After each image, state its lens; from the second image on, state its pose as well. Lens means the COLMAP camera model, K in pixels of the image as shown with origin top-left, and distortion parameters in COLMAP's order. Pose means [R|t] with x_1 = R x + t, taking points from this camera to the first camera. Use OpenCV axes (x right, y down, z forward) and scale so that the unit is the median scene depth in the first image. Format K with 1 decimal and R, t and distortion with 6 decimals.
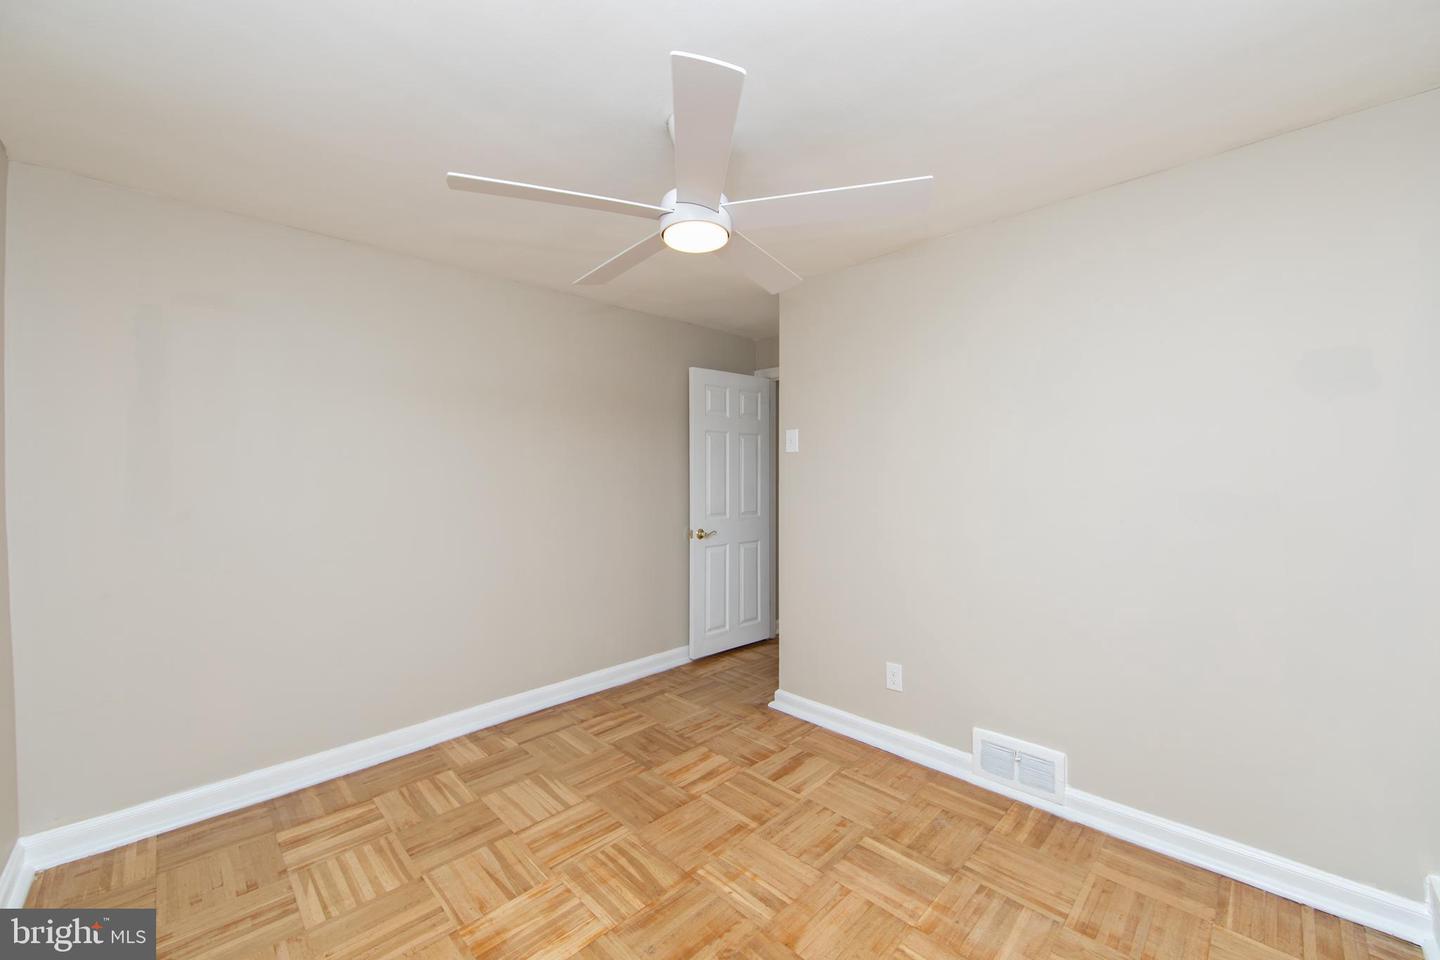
lens RADIAL K [[579.0, 0, 746.4], [0, 579.0, 478.8], [0, 0, 1]] dist [-0.001252, 0.000022]
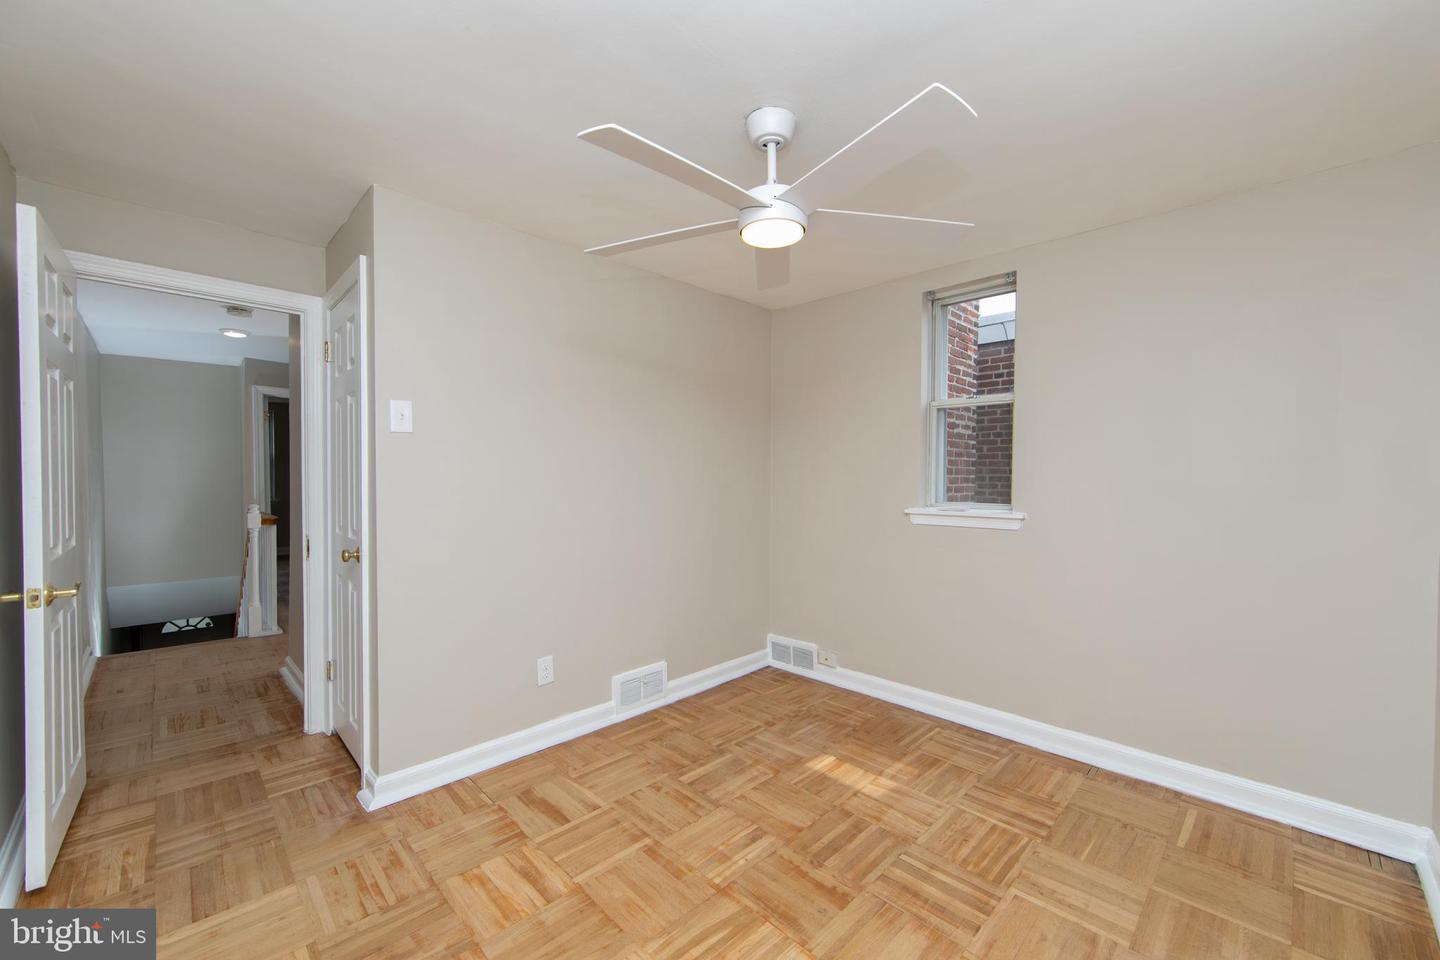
lens RADIAL K [[562.9, 0, 724.3], [0, 562.9, 481.6], [0, 0, 1]] dist [-0.001722, -0.000308]
pose [[0.016008, -0.010851, 0.999813, -0.979286], [0.002180, 0.999939, 0.010817, 0.014568], [-0.999869, 0.002007, 0.016030, 0.957854]]
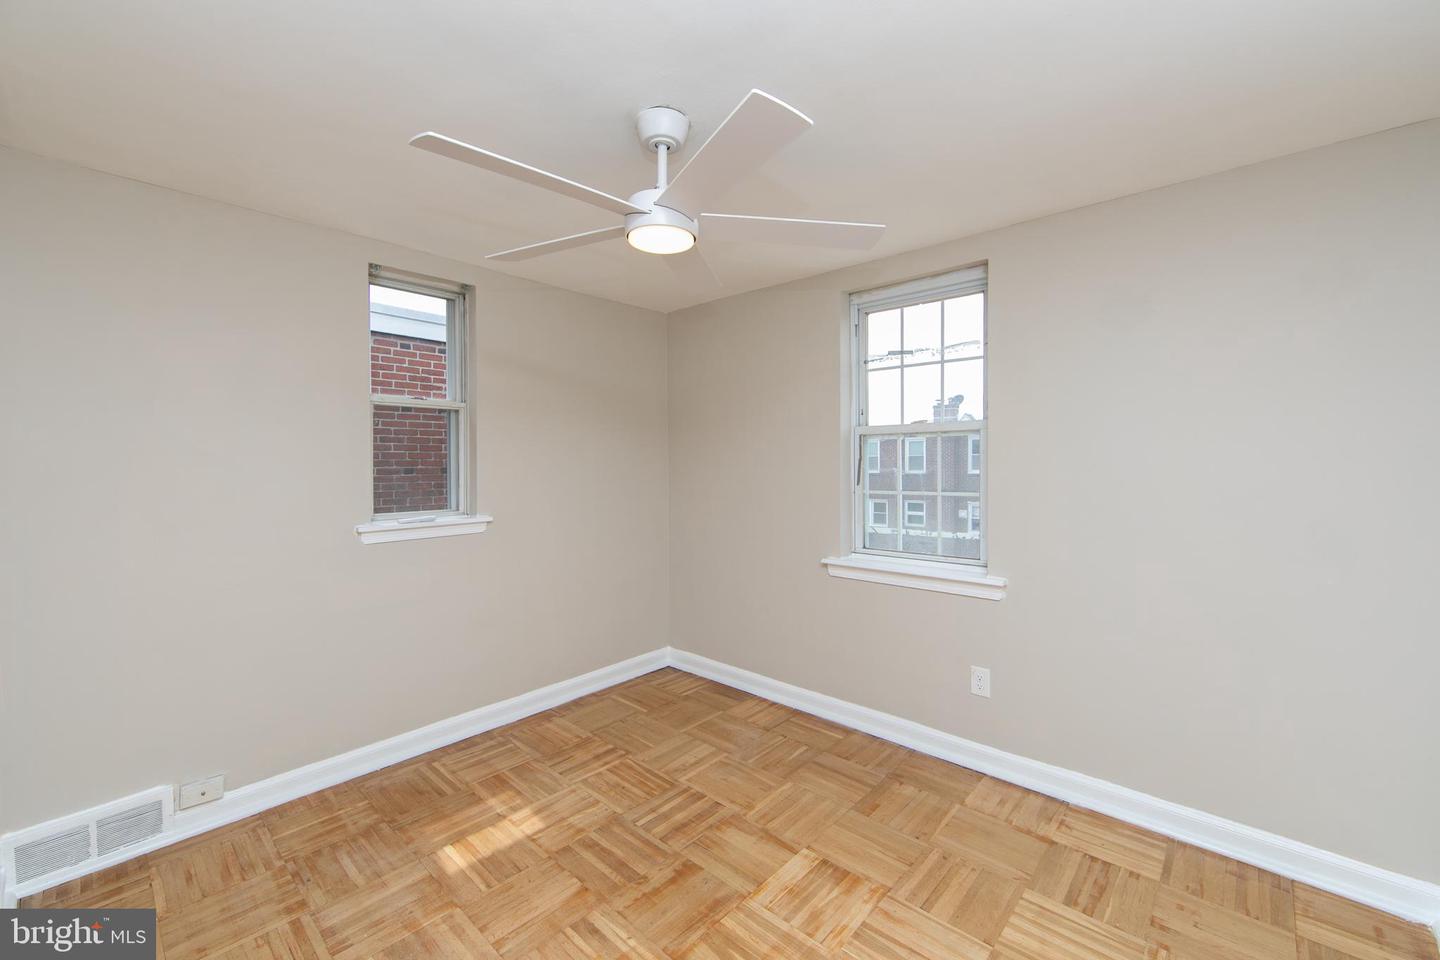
lens RADIAL K [[562.9, 0, 724.3], [0, 562.9, 481.6], [0, 0, 1]] dist [-0.001722, -0.000308]
pose [[-0.999828, 0.008497, -0.016495, -0.156996], [0.007913, 0.999351, 0.035131, -0.021659], [0.016783, 0.034994, -0.999247, 1.733321]]
